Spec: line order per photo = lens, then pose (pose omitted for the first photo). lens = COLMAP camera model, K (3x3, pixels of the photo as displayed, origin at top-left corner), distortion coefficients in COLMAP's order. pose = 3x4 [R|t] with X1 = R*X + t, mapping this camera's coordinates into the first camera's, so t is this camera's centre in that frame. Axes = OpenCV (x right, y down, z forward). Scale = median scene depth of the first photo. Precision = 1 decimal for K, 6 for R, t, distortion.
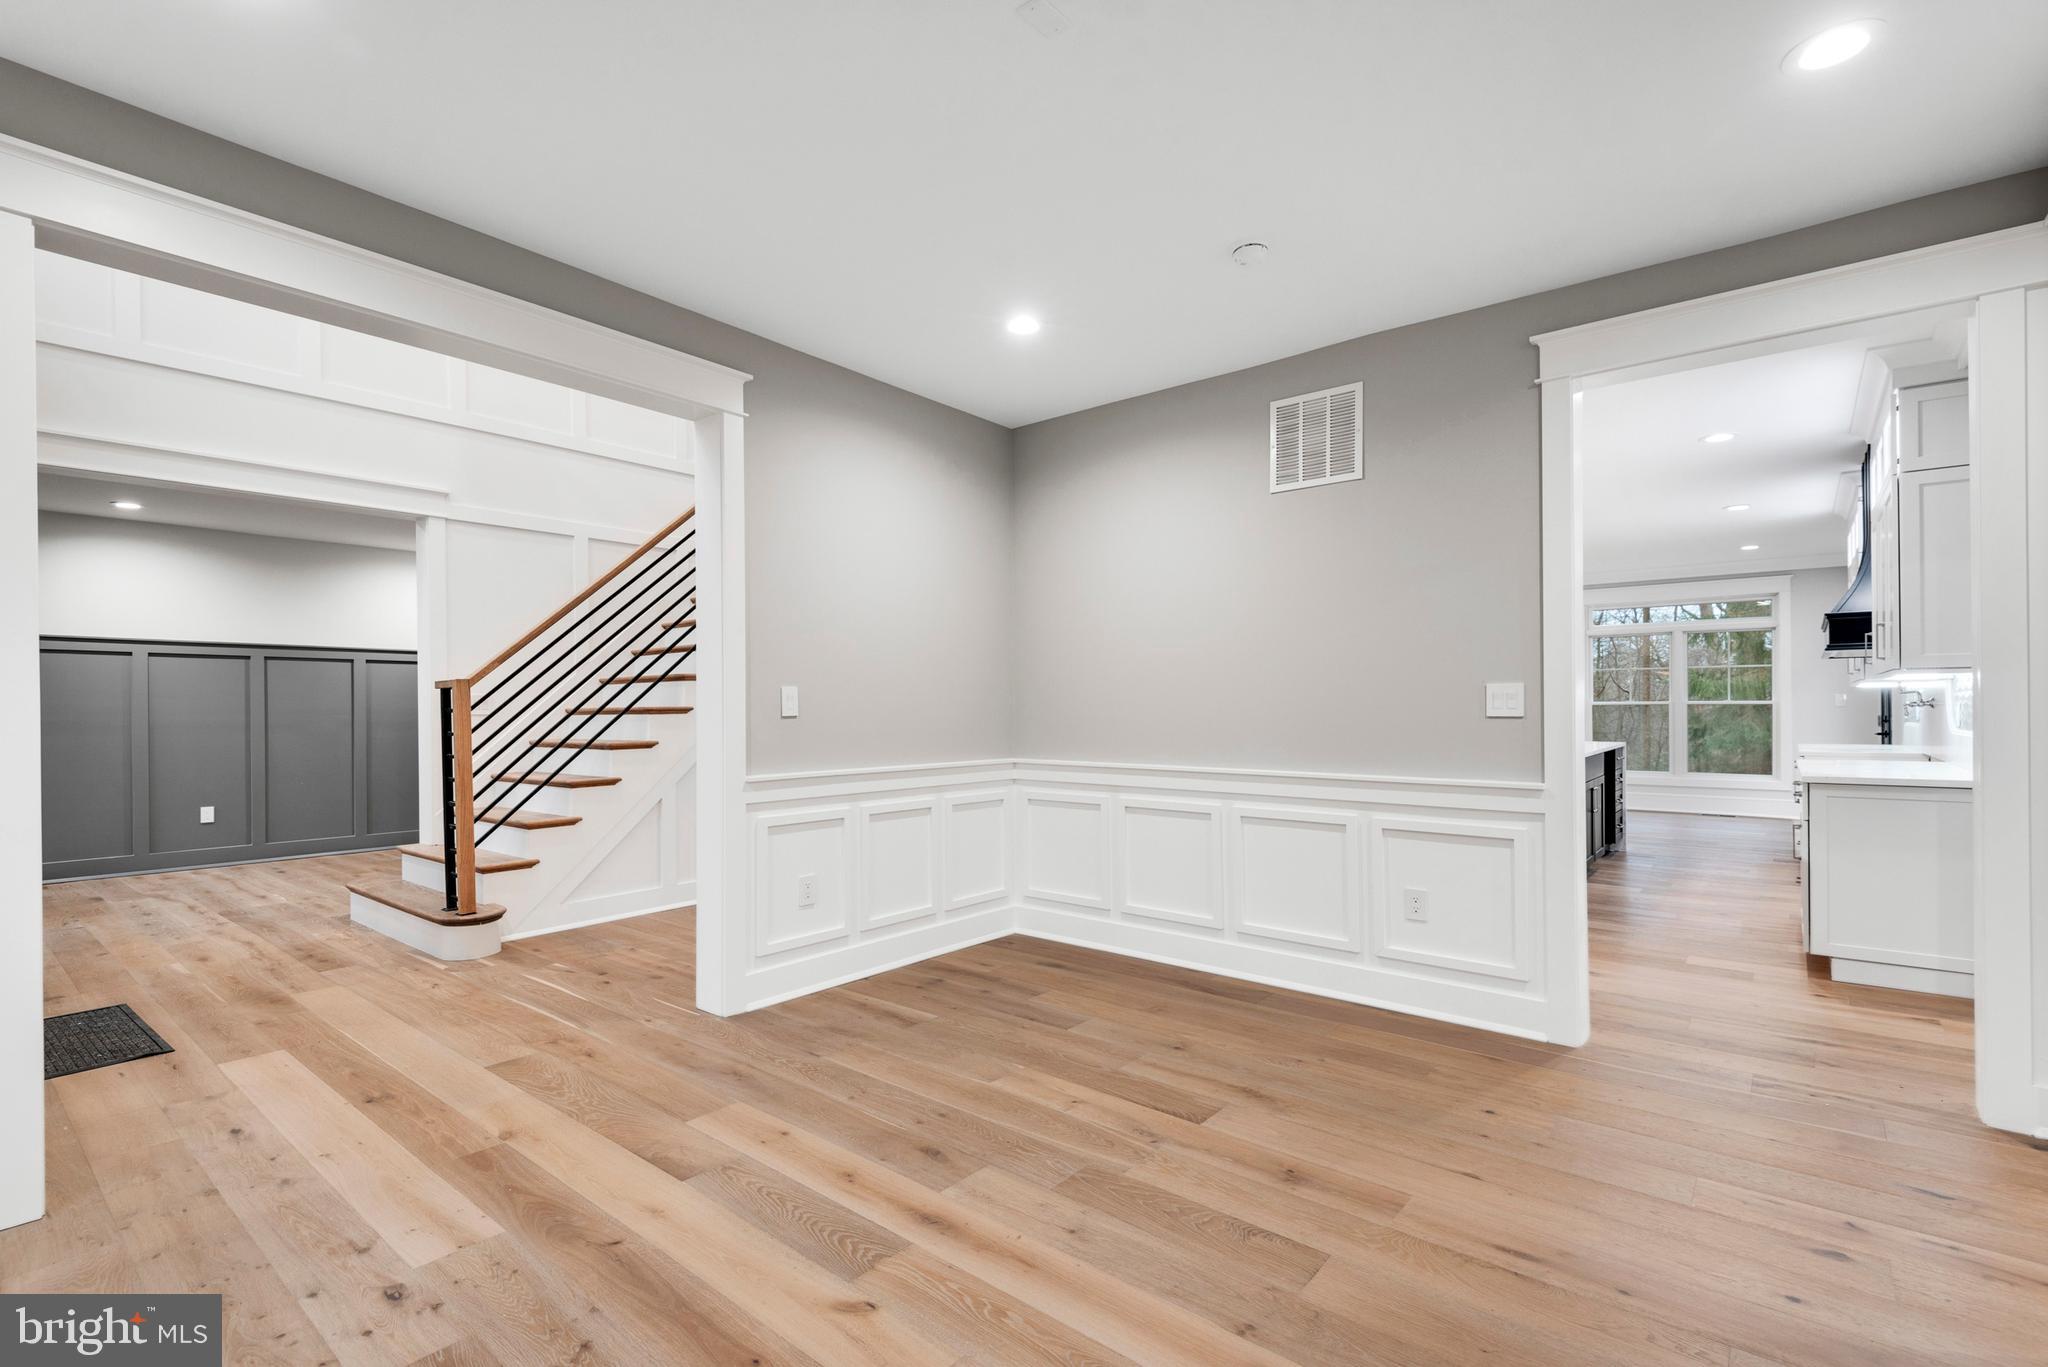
lens RADIAL K [[942.6, 0, 1019.8], [0, 942.6, 707.1], [0, 0, 1]] dist [0.019297, -0.000360]
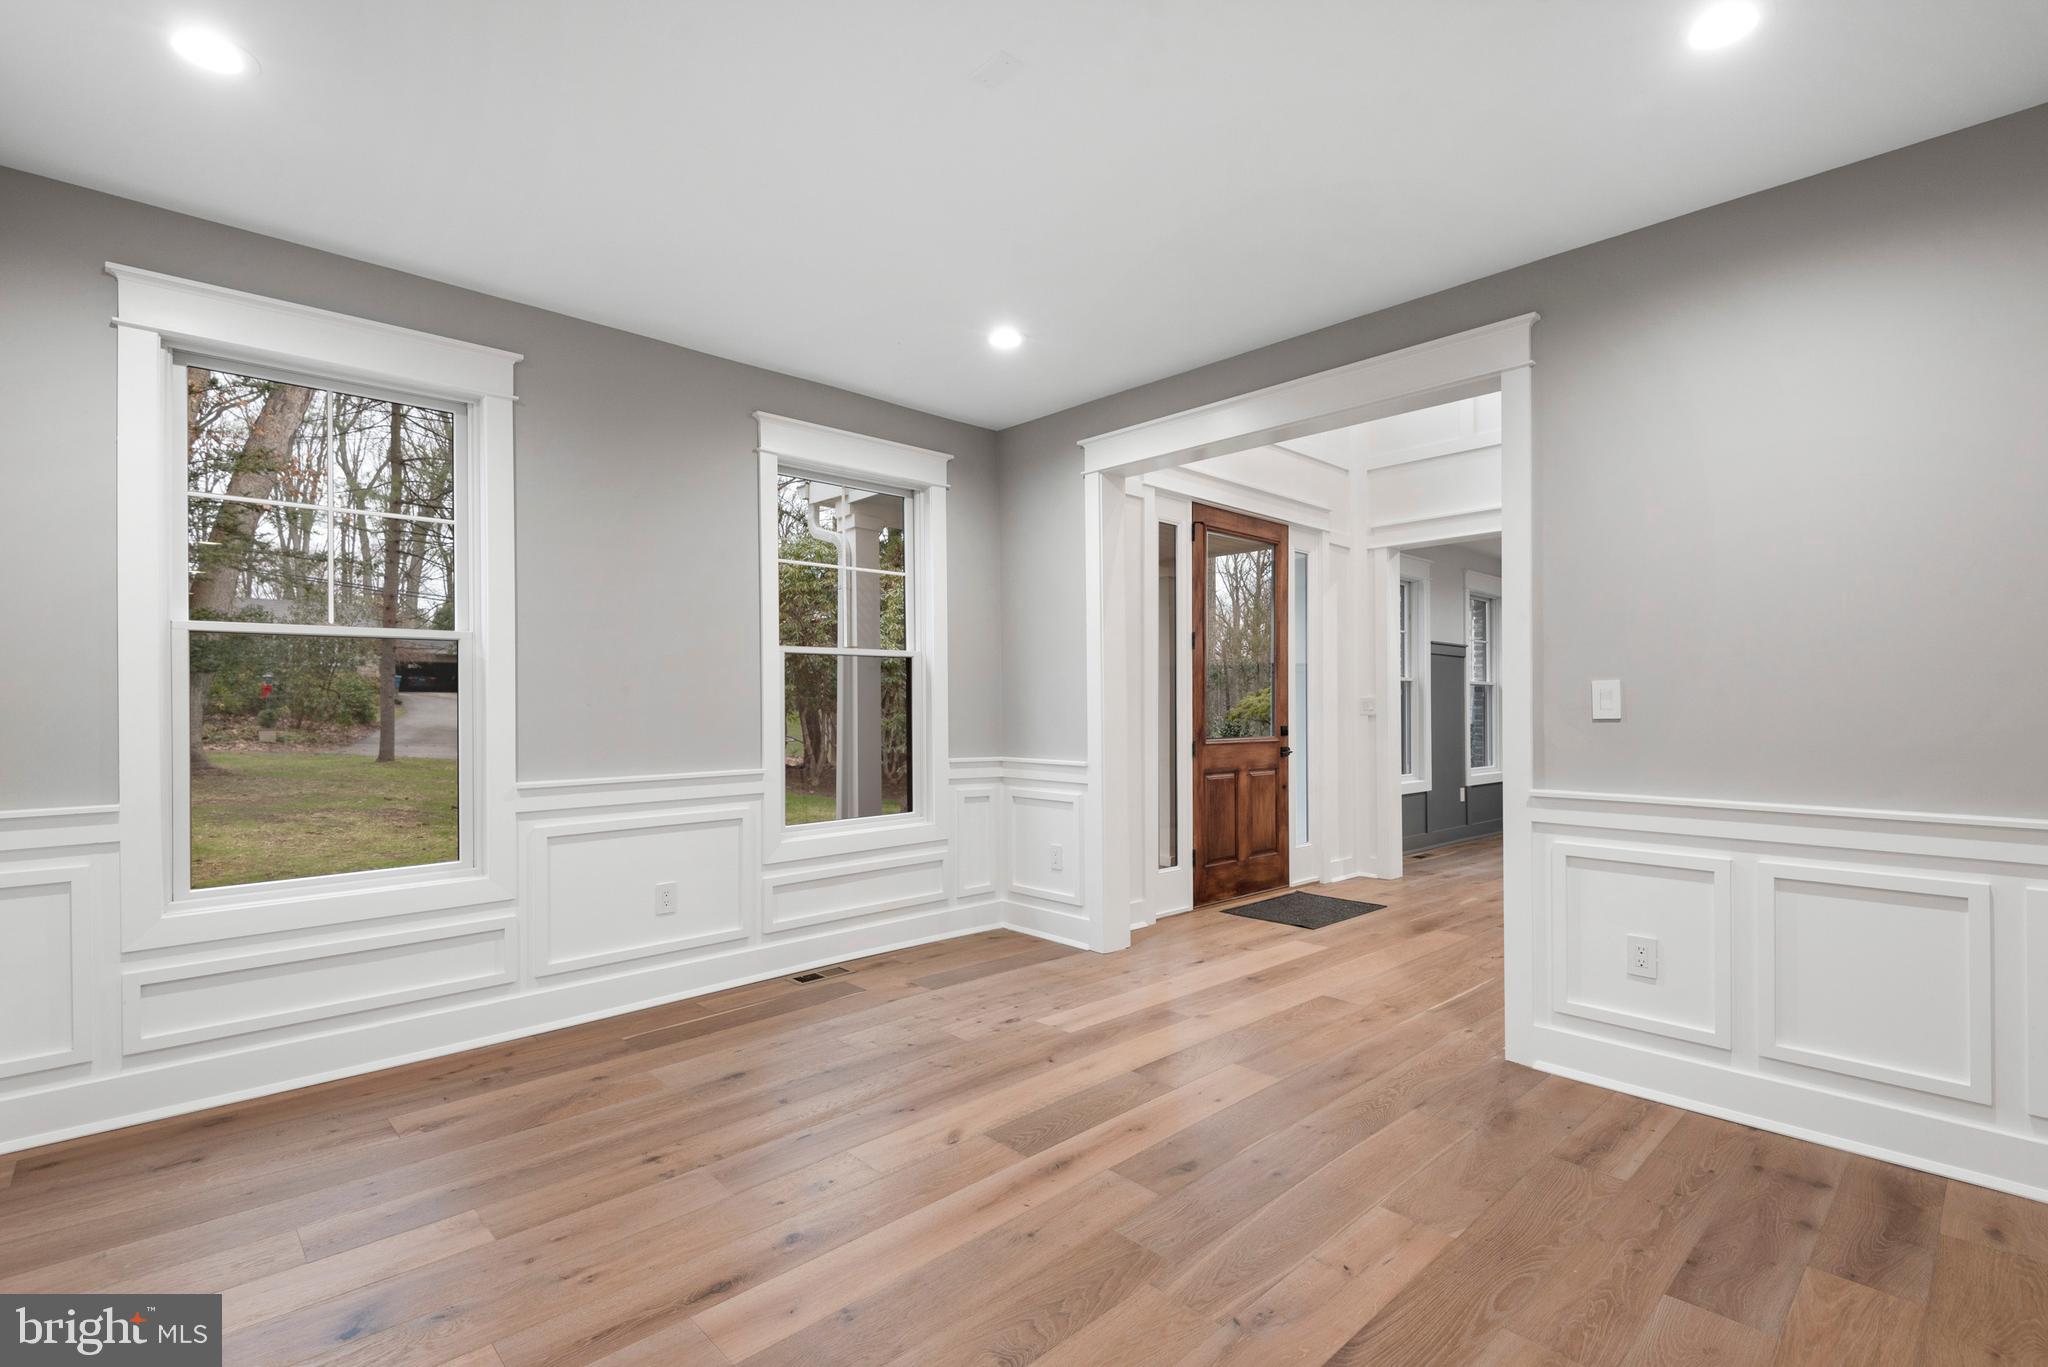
lens RADIAL K [[942.6, 0, 1019.8], [0, 942.6, 707.1], [0, 0, 1]] dist [0.019297, -0.000360]
pose [[-0.129739, 0.004530, -0.991538, 0.657151], [-0.000246, 0.999989, 0.004601, -0.004060], [0.991548, 0.000841, -0.129736, 0.704380]]
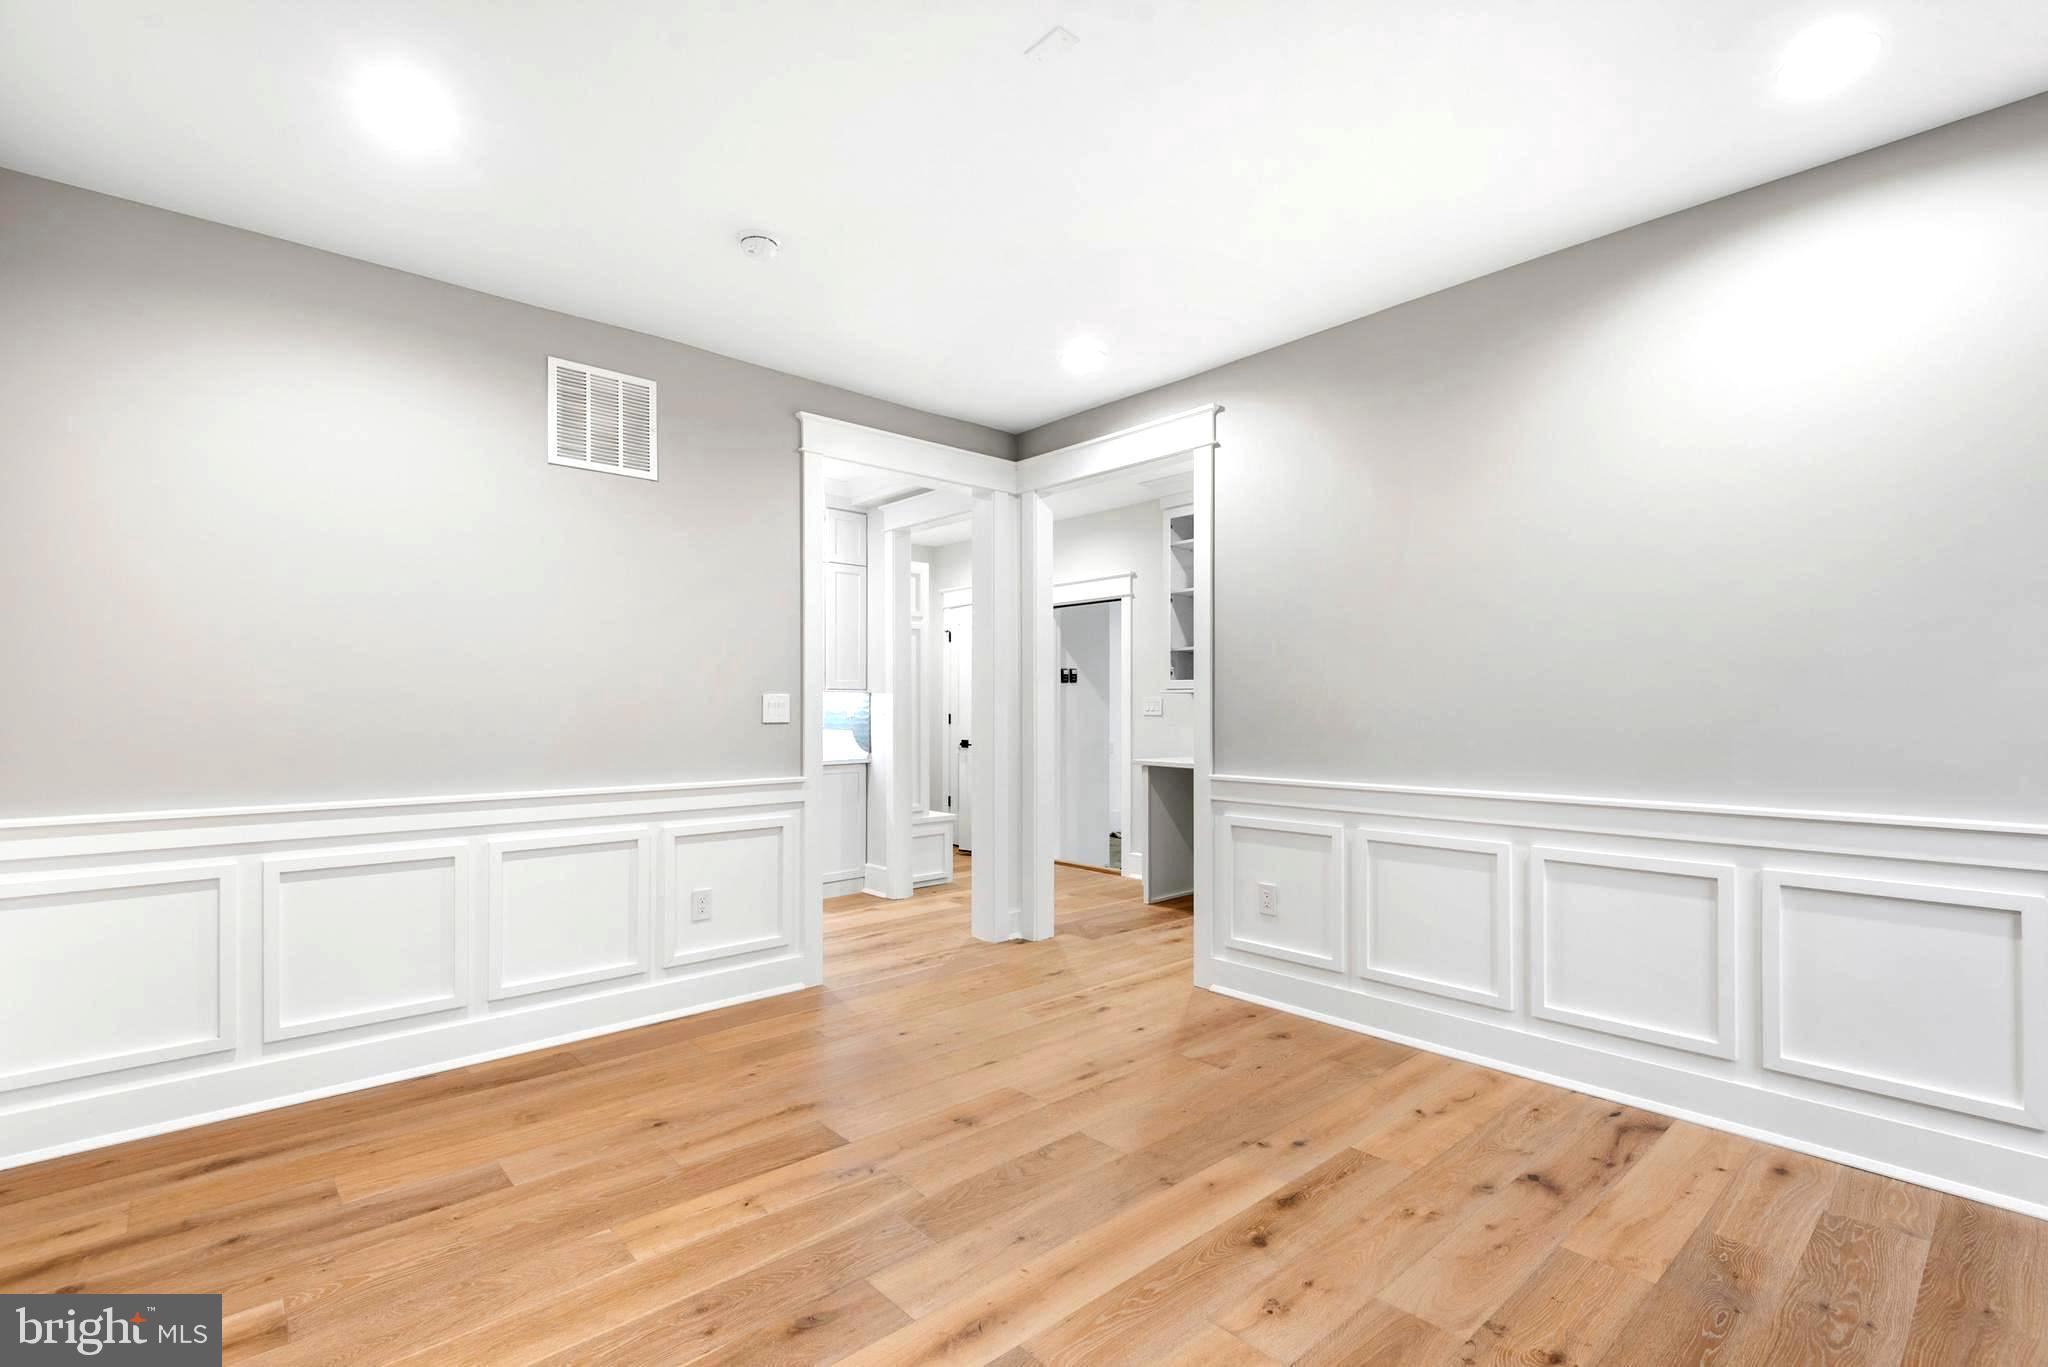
lens RADIAL K [[916.3, 0, 1049.9], [0, 916.3, 686.3], [0, 0, 1]] dist [0.013992, -0.000620]
pose [[0.133936, 0.029937, 0.990538, -0.578410], [0.002440, 0.999531, -0.030539, 0.001137], [-0.990987, 0.006507, 0.133800, 0.526849]]
